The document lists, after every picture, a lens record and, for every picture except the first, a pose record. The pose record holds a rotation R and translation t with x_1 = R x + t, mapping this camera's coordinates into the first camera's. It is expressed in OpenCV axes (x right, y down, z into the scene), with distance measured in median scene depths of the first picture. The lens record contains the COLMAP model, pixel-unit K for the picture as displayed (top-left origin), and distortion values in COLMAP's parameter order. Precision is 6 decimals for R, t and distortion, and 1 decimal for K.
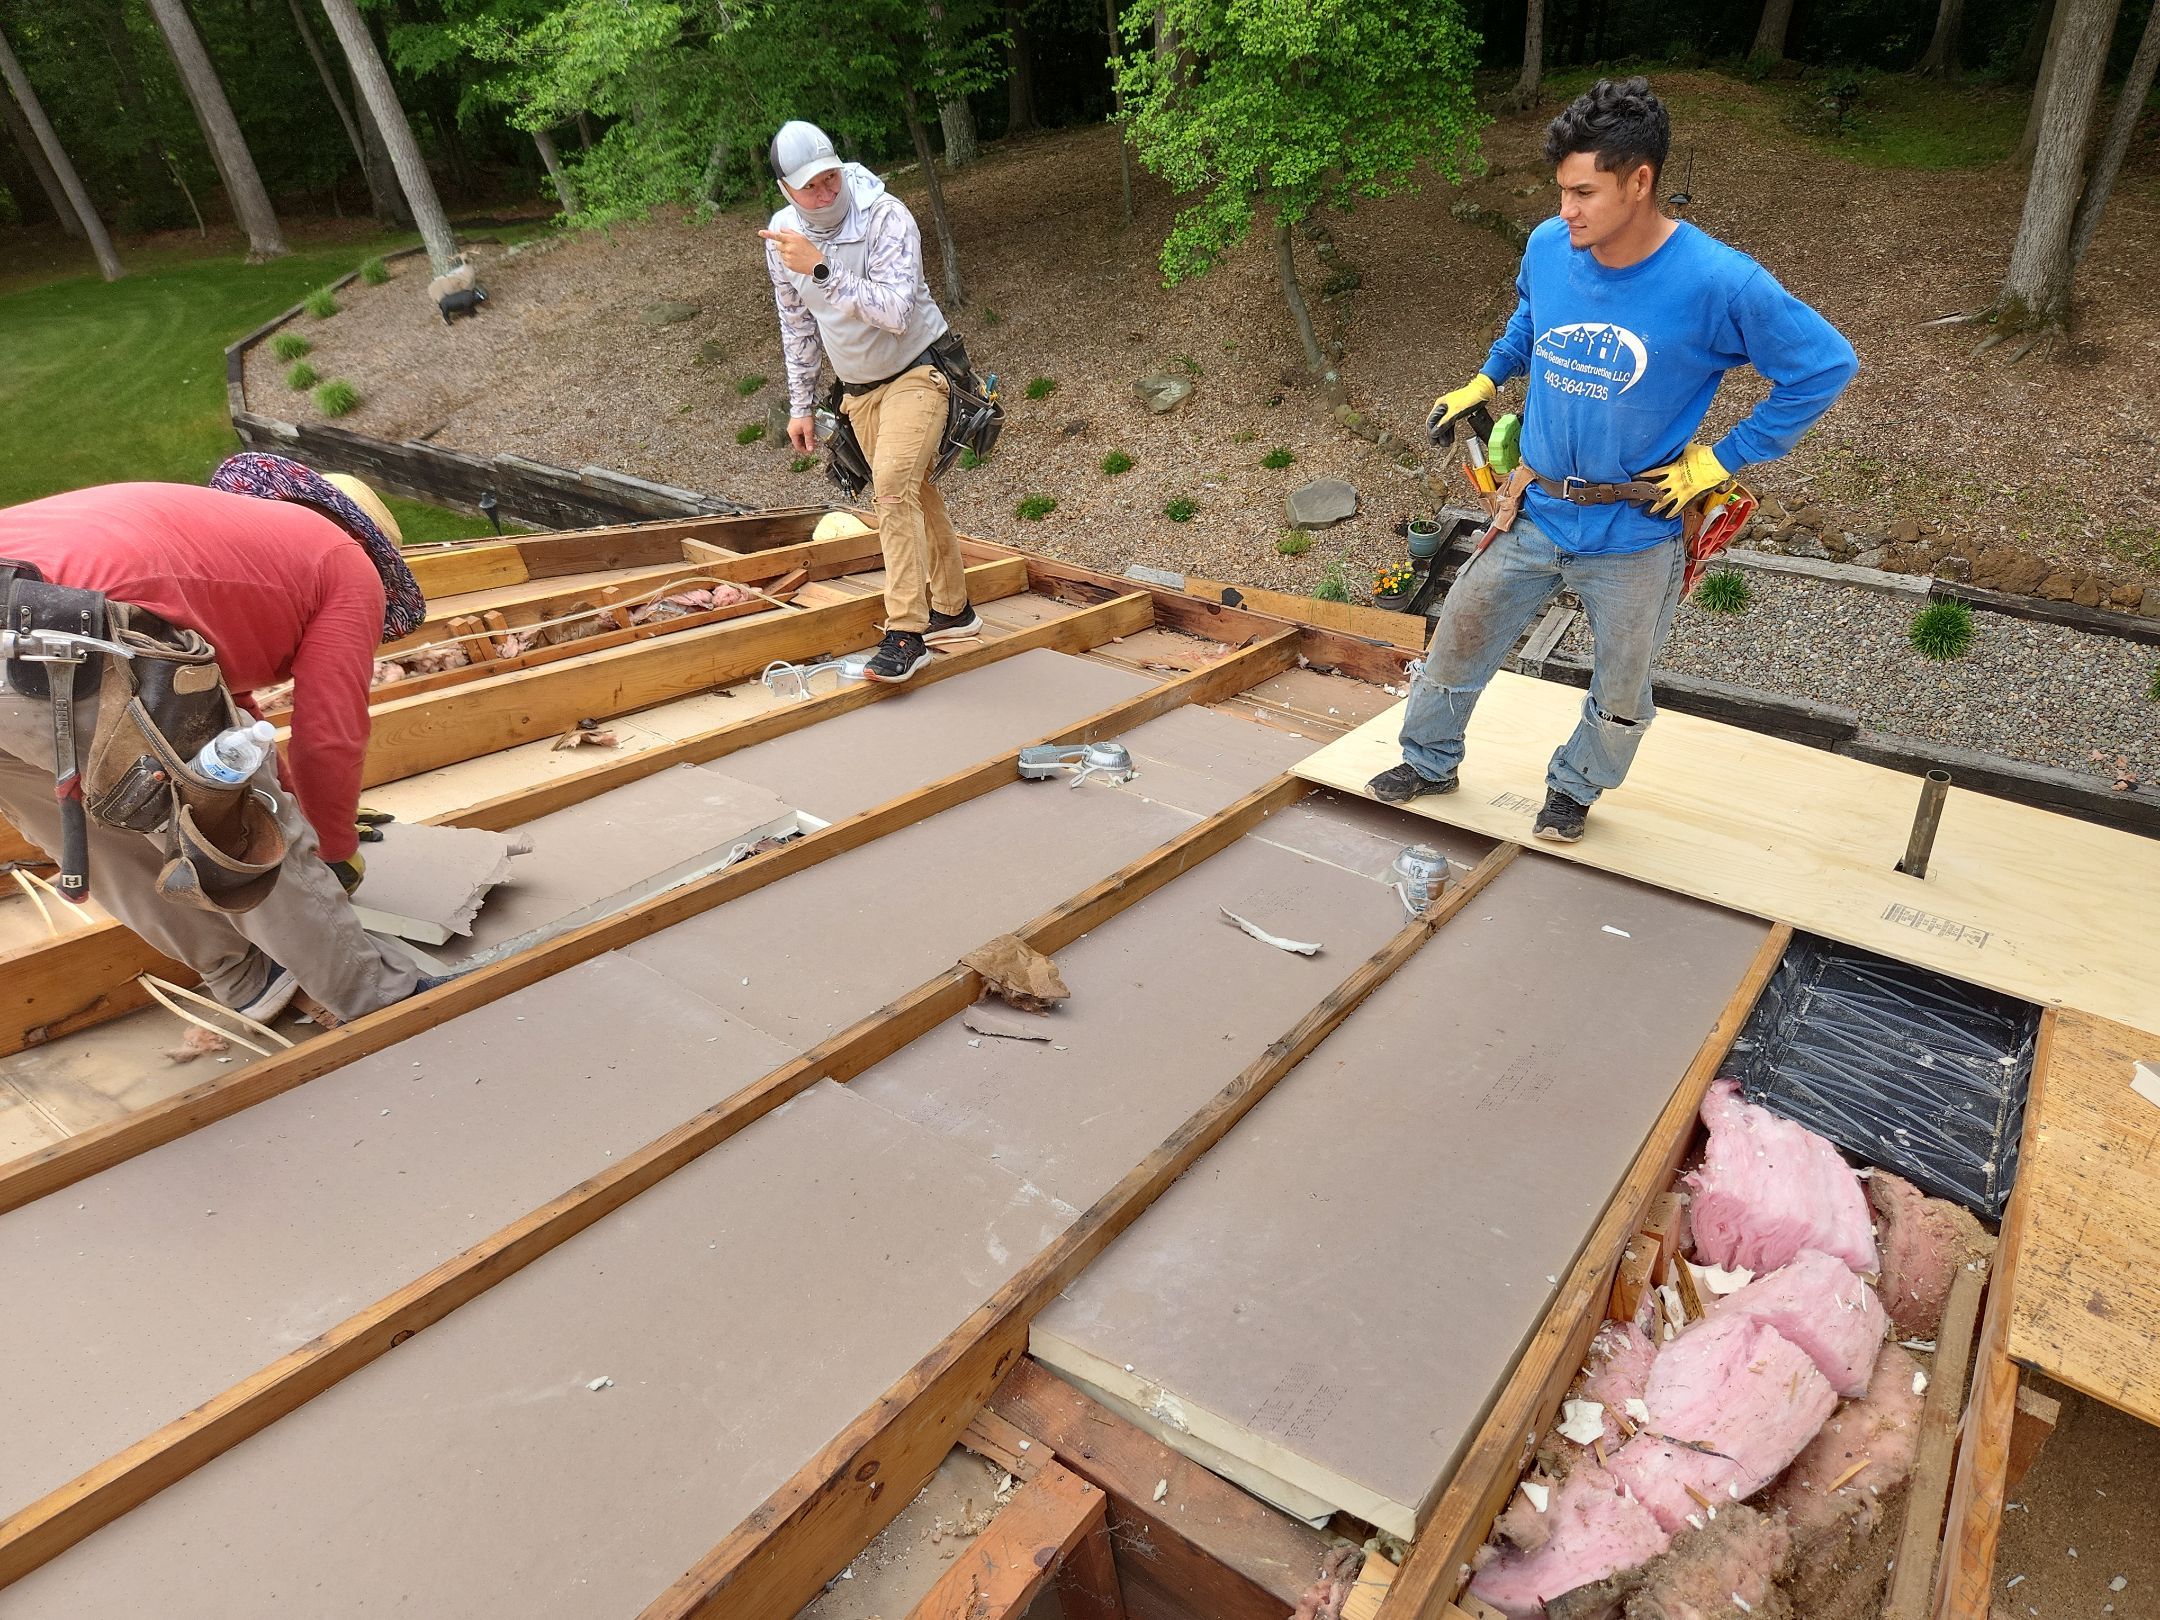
lens RADIAL K [[1442.5, 0, 1089.8], [0, 1442.5, 800.2], [0, 0, 1]] dist [0.072162, -0.065066]
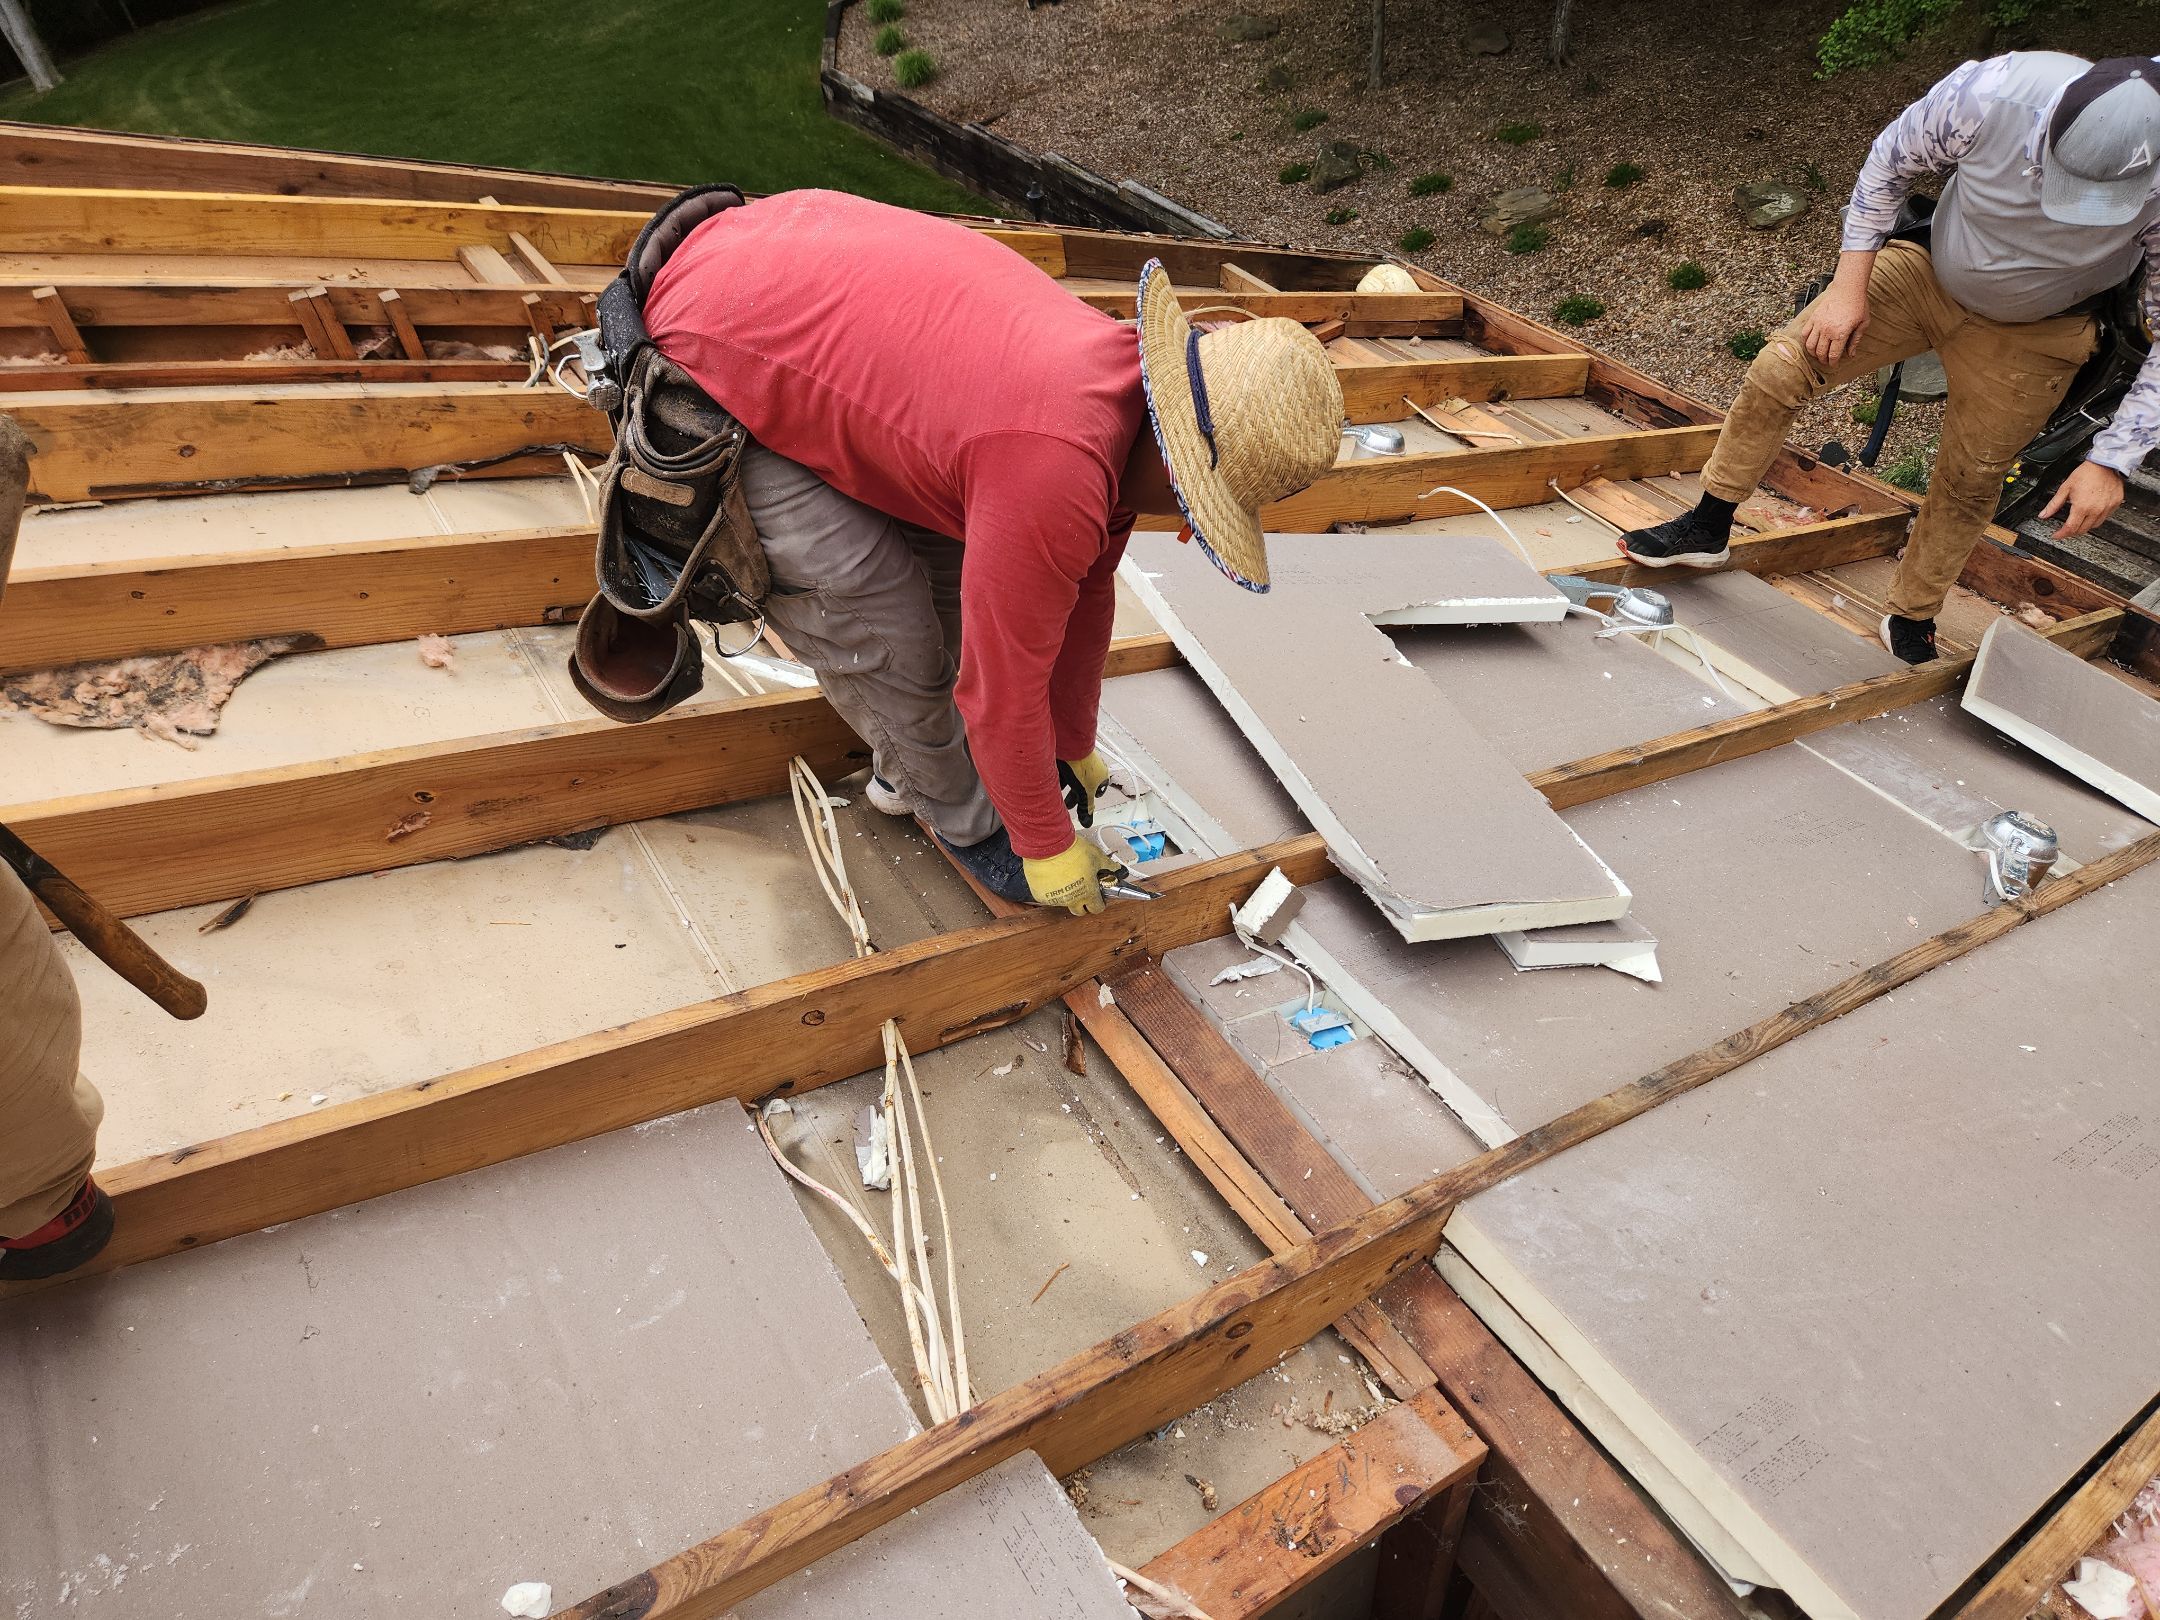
lens RADIAL K [[1442.5, 0, 1091.6], [0, 1442.5, 798.4], [0, 0, 1]] dist [0.072162, -0.065066]
pose [[0.927749, 0.283067, -0.243217, -0.014382], [-0.244968, 0.953543, 0.175349, 0.002005], [0.281554, -0.103100, 0.953991, 0.020730]]
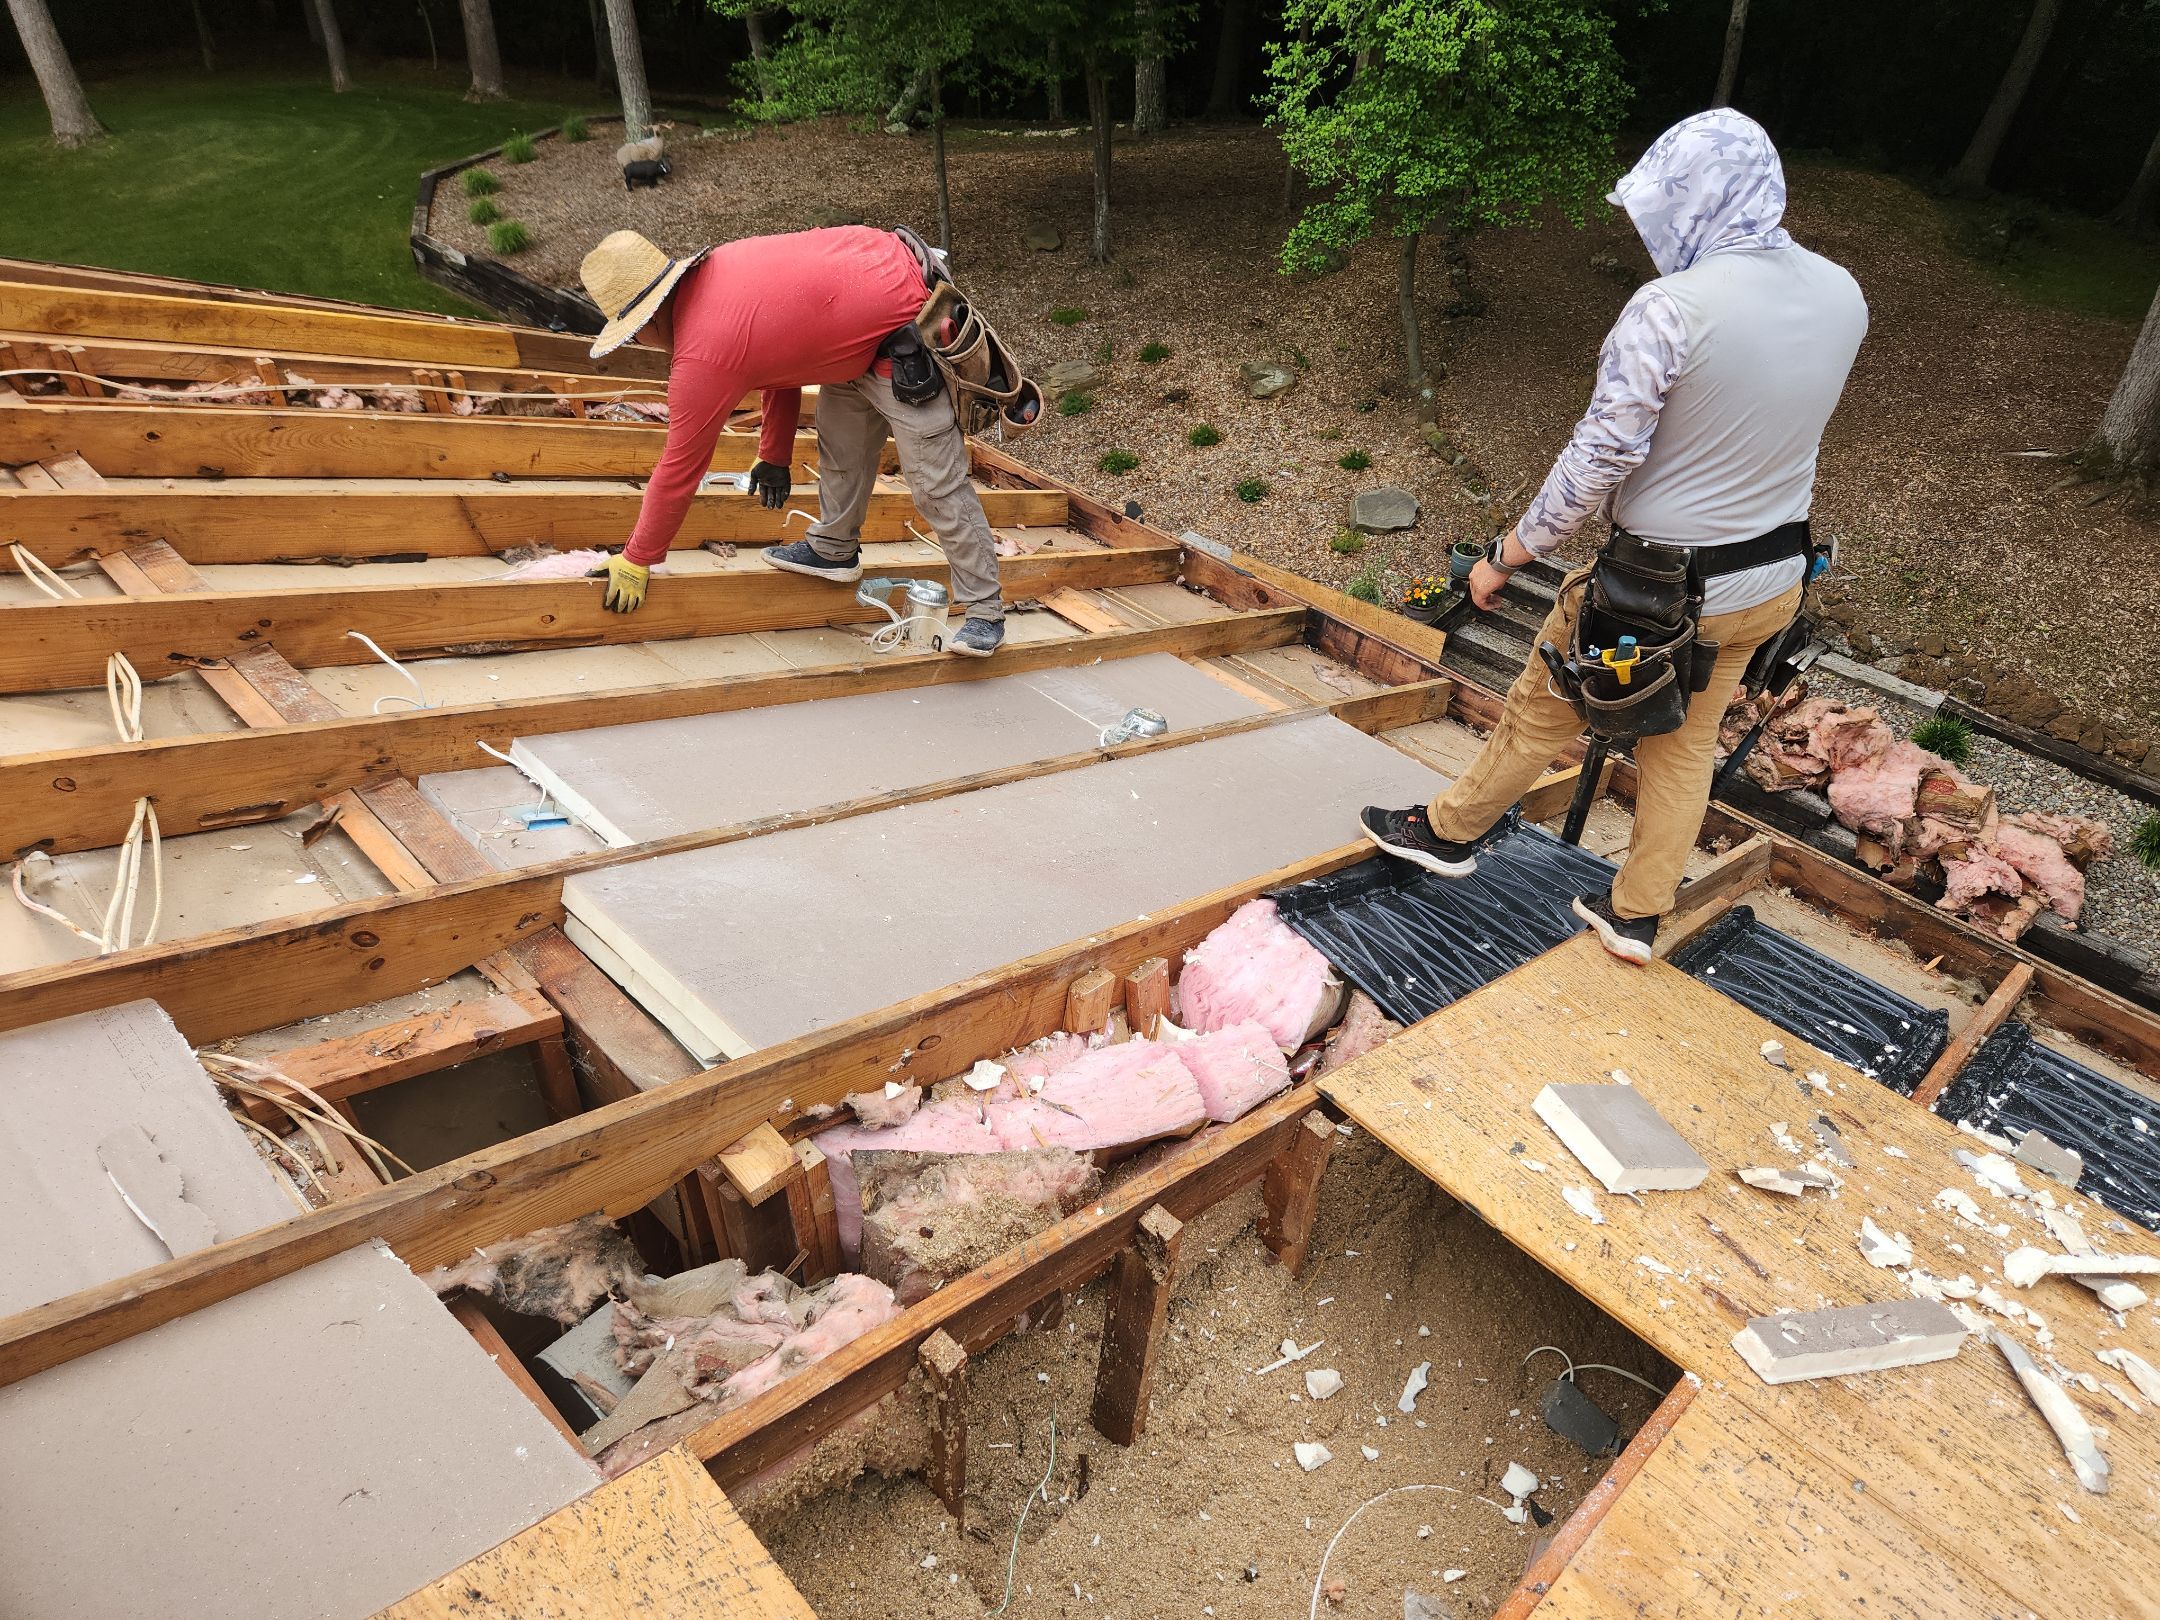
lens RADIAL K [[1442.5, 0, 1105.0], [0, 1442.5, 782.8], [0, 0, 1]] dist [0.072162, -0.065066]
pose [[0.976261, 0.210168, -0.052381, 0.067758], [-0.210289, 0.977634, 0.003254, 0.023570], [0.051893, 0.007838, 0.998622, -0.033275]]
